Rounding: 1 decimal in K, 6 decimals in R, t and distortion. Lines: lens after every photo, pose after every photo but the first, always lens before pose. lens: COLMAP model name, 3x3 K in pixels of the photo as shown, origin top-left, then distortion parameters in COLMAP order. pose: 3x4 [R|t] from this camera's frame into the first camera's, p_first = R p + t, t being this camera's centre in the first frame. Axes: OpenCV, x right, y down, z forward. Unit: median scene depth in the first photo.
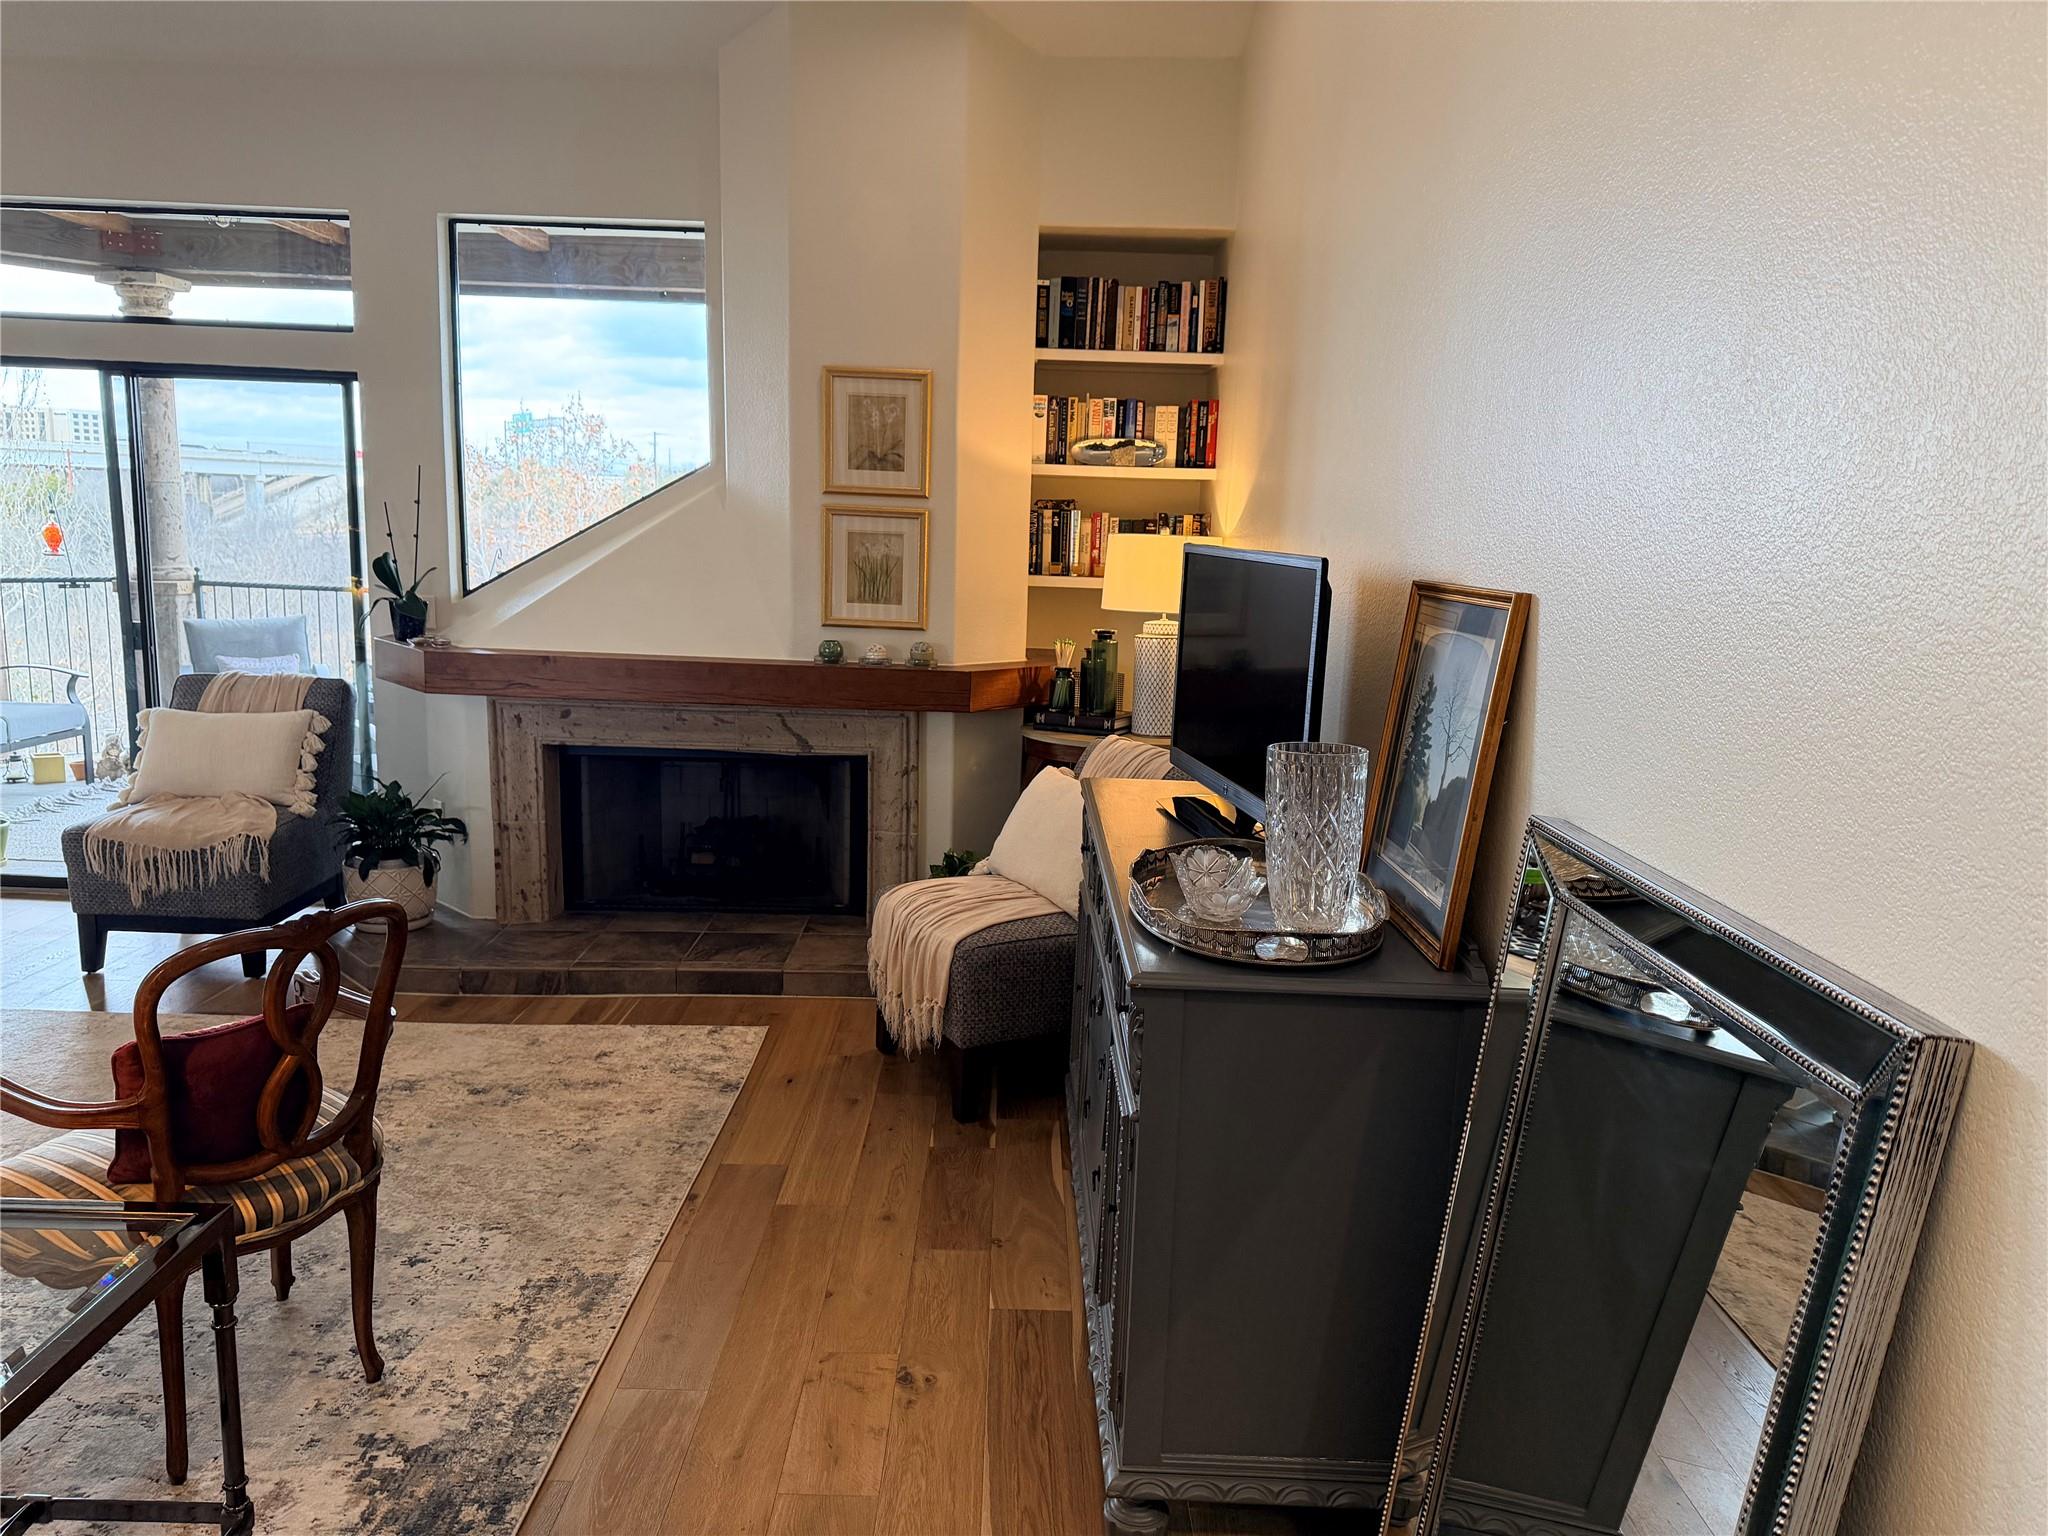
lens RADIAL K [[1436.3, 0, 998.0], [0, 1436.3, 772.0], [0, 0, 1]] dist [0.037872, -0.039460]
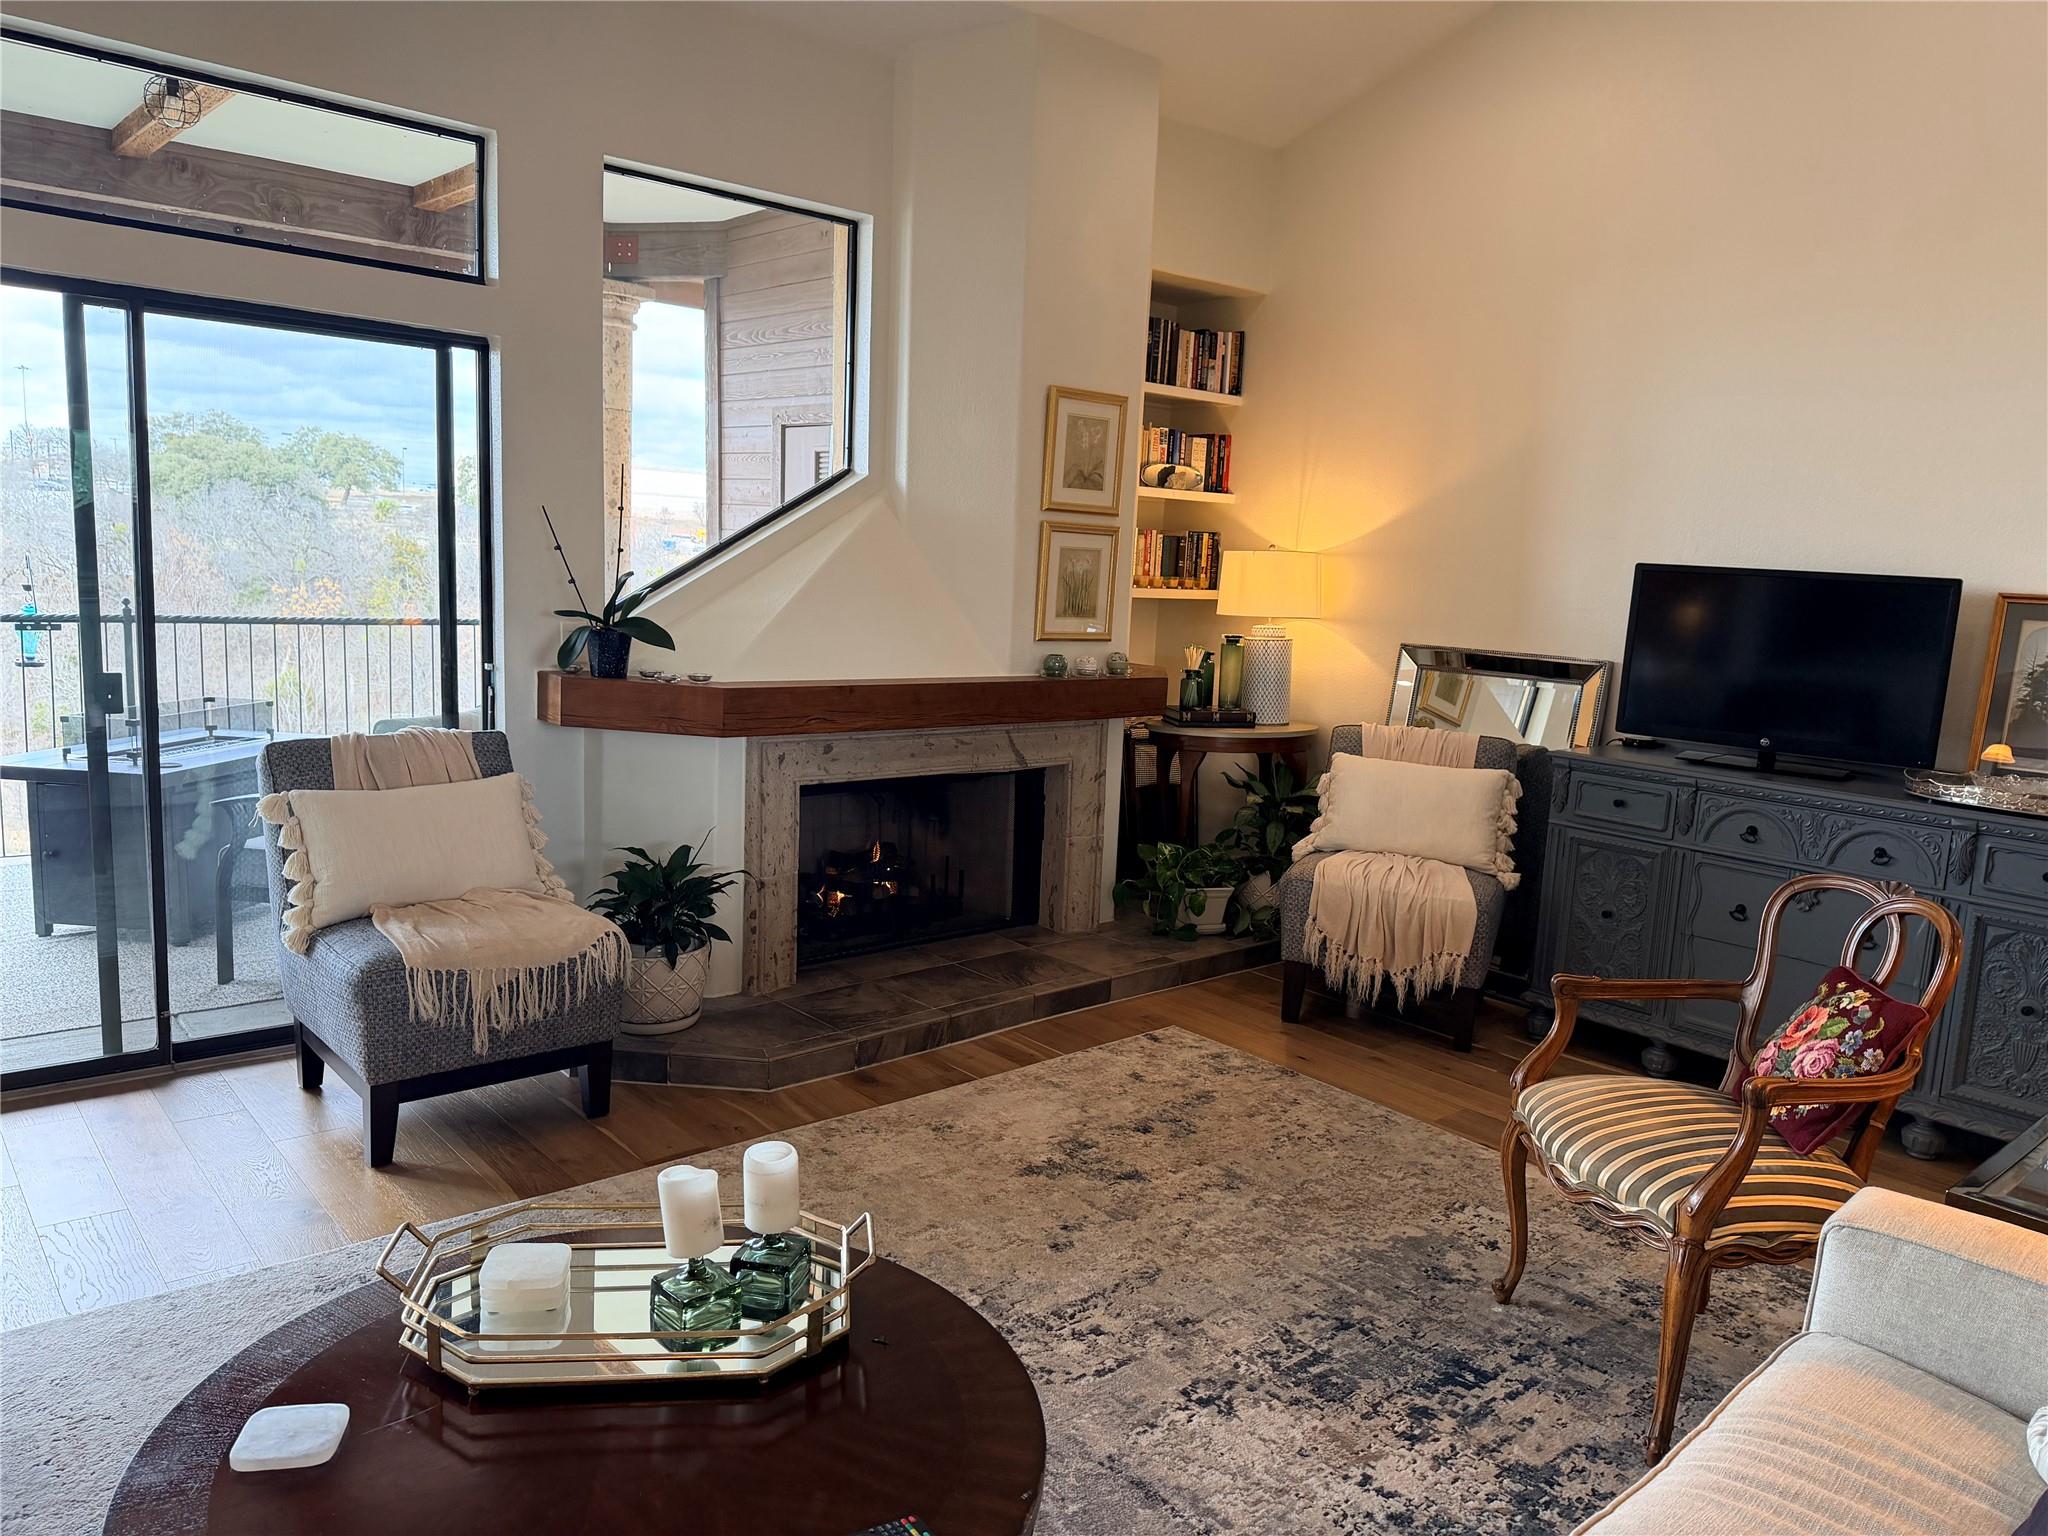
lens RADIAL K [[1436.3, 0, 1020.7], [0, 1436.3, 772.9], [0, 0, 1]] dist [0.037872, -0.039460]
pose [[0.757799, -0.096745, 0.645276, -0.786167], [0.094233, 0.994806, 0.038484, -0.048549], [-0.645647, 0.031643, 0.762980, 0.236144]]
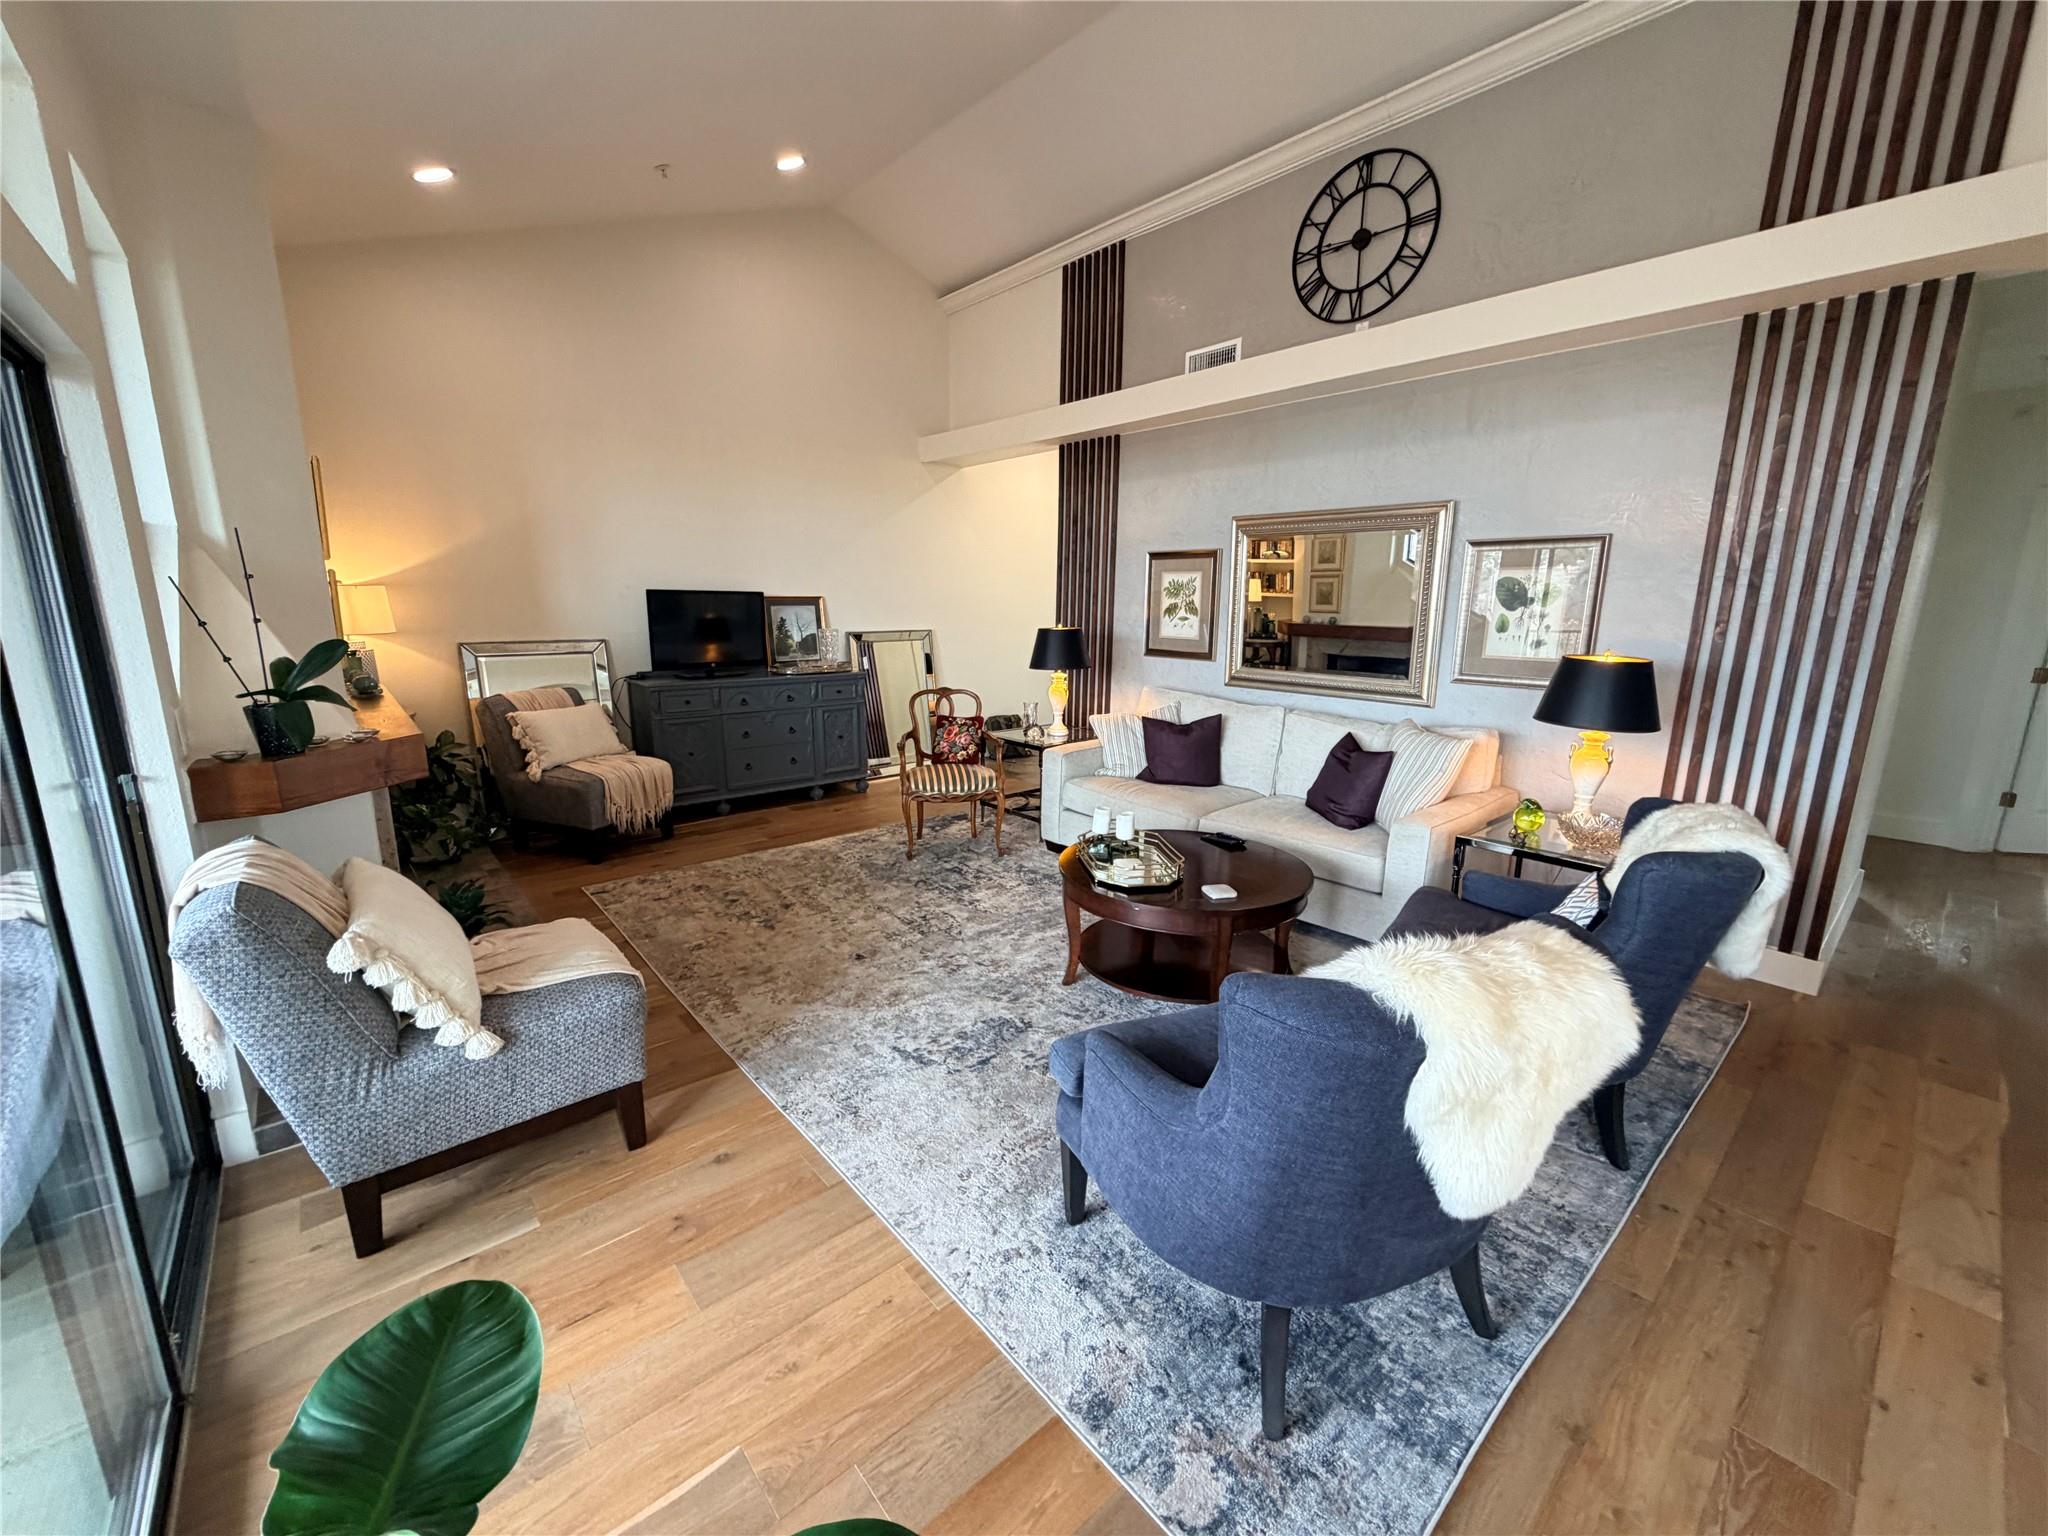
lens RADIAL K [[822.5, 0, 1026.6], [0, 822.5, 764.5], [0, 0, 1]] dist [-0.002019, 0.001262]
pose [[-0.662072, -0.189591, 0.725063, -1.032571], [0.101628, 0.935823, 0.337500, -0.202202], [-0.742517, 0.297136, -0.600315, 1.002799]]
